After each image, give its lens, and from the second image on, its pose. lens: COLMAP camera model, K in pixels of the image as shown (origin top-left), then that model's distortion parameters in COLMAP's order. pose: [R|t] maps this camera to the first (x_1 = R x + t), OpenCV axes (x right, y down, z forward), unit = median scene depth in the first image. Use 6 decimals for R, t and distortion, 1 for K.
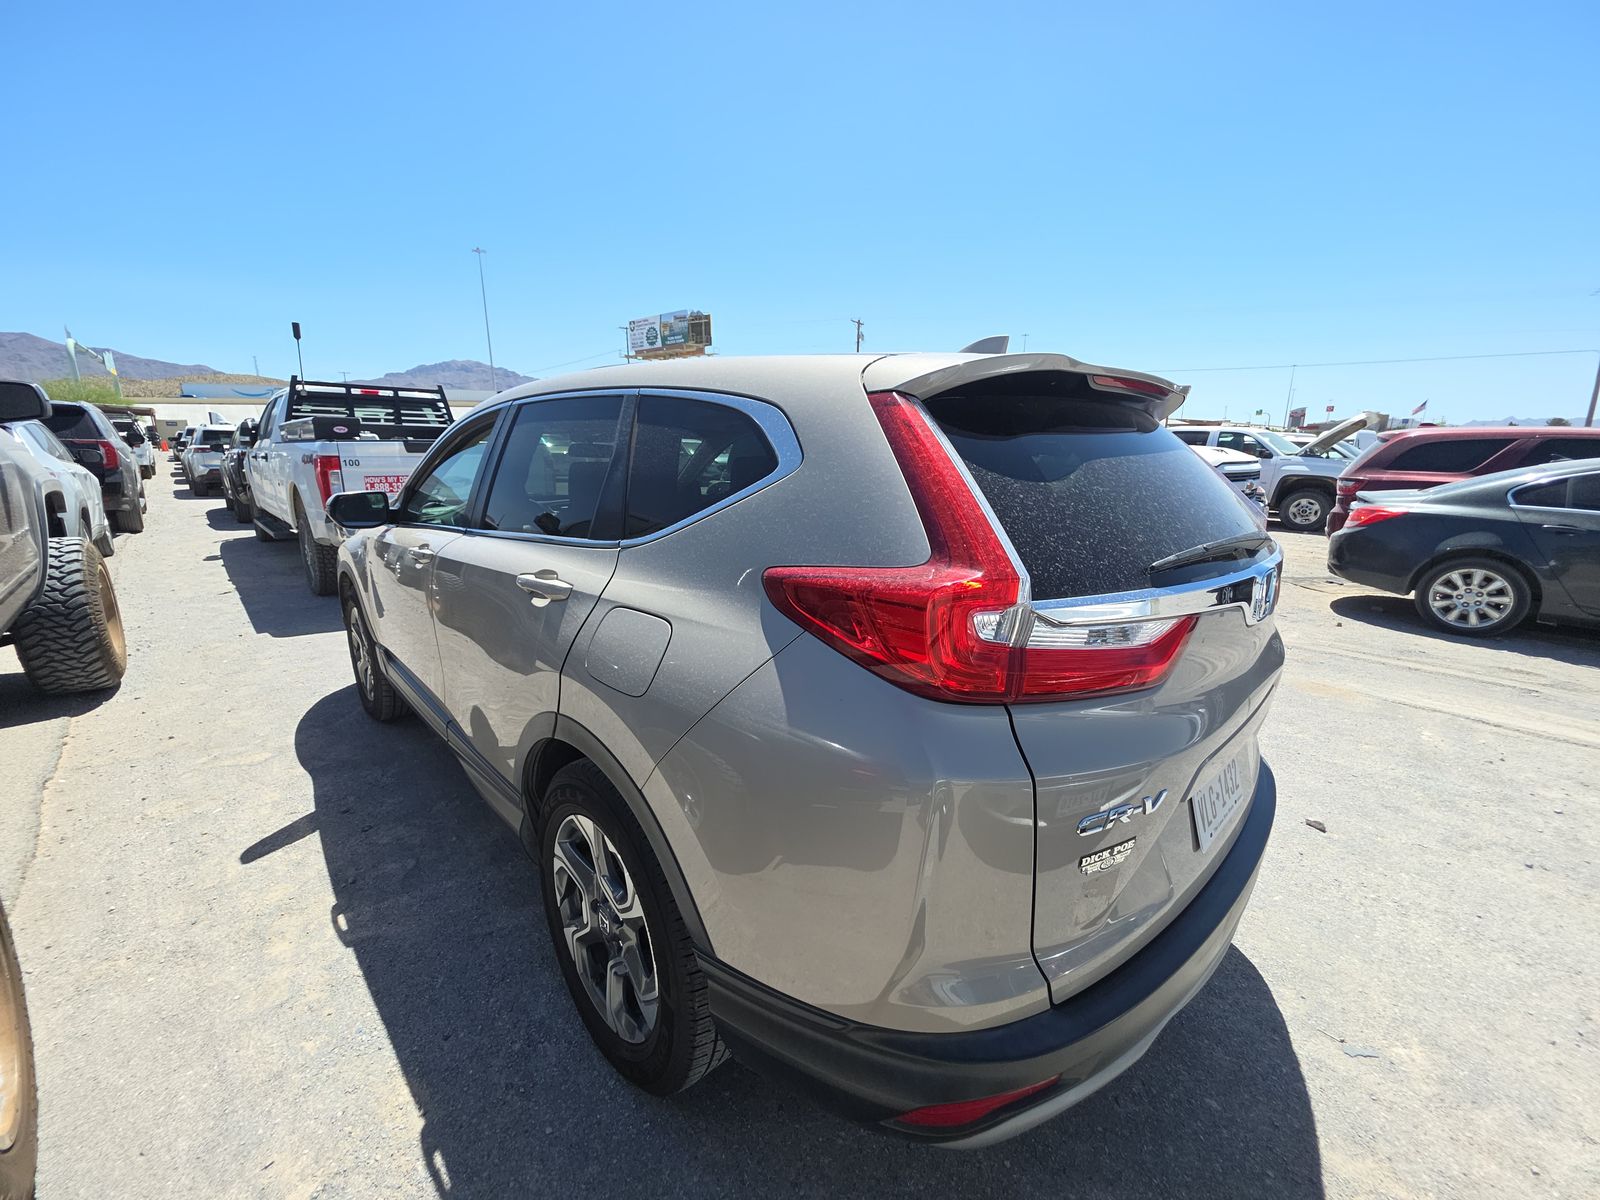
lens RADIAL K [[640.9, 0, 797.6], [0, 640.9, 600.5], [0, 0, 1]] dist [0.004238, -0.005497]
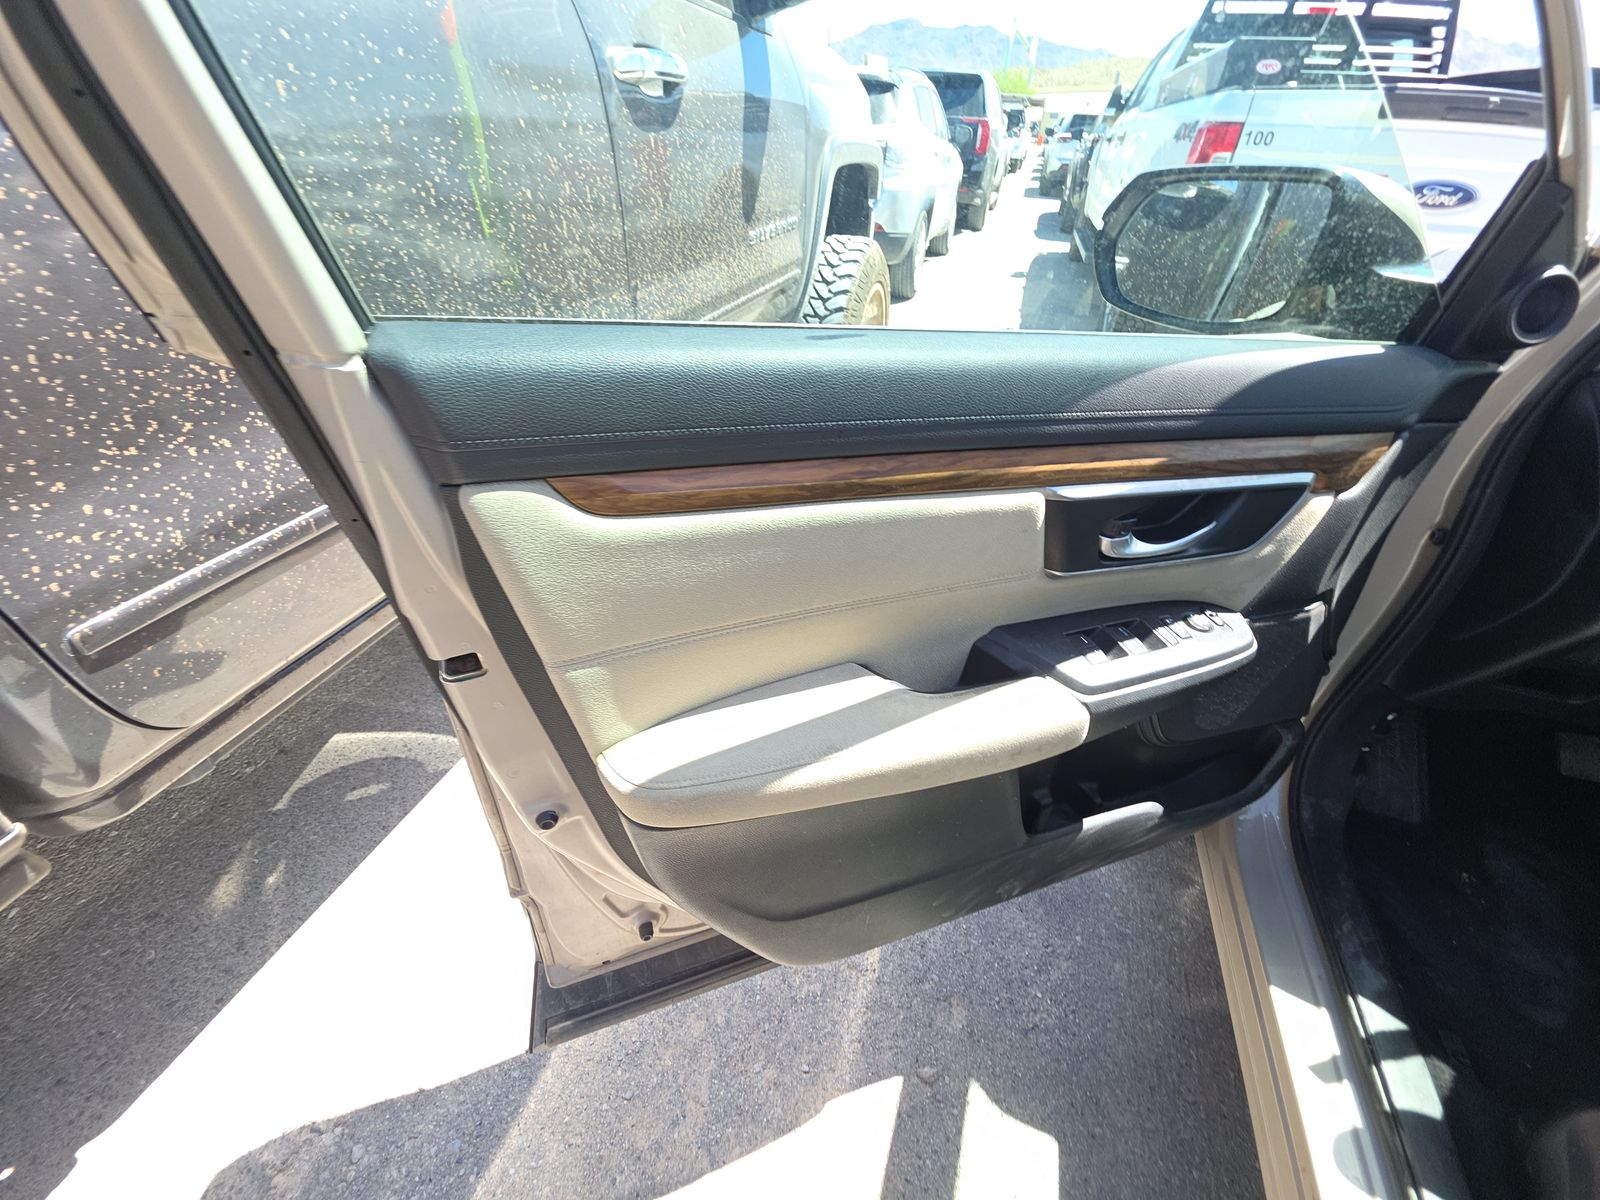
lens RADIAL K [[640.9, 0, 798.3], [0, 640.9, 599.5], [0, 0, 1]] dist [0.004238, -0.005497]
pose [[0.483187, 0.517855, -0.705944, -0.198016], [-0.221355, 0.852378, 0.473766, -0.036287], [0.847073, -0.072654, 0.526488, 0.238055]]
